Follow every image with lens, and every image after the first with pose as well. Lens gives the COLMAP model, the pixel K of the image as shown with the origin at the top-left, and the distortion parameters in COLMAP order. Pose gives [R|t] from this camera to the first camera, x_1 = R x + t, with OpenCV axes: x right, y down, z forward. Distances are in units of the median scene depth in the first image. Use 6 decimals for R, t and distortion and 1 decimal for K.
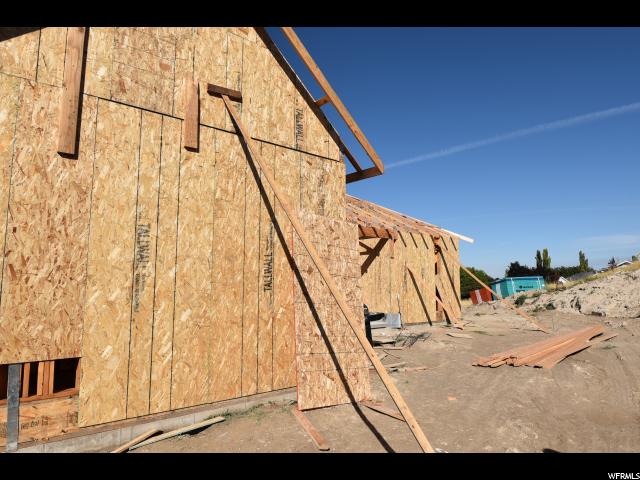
lens RADIAL K [[407.8, 0, 321.6], [0, 407.8, 241.3], [0, 0, 1]] dist [0.001647, -0.014230]
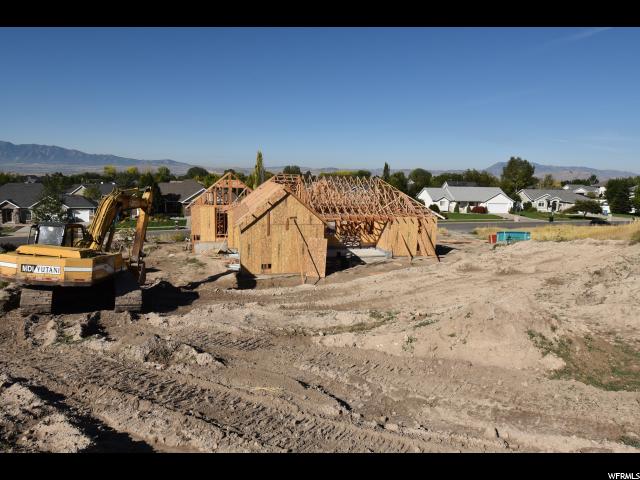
lens RADIAL K [[407.8, 0, 320.7], [0, 407.8, 240.2], [0, 0, 1]] dist [0.001647, -0.014230]
pose [[0.885035, 0.092238, -0.456295, 2.405705], [0.029090, 0.967301, 0.251959, -1.342152], [0.464614, -0.236266, 0.853412, -3.254979]]
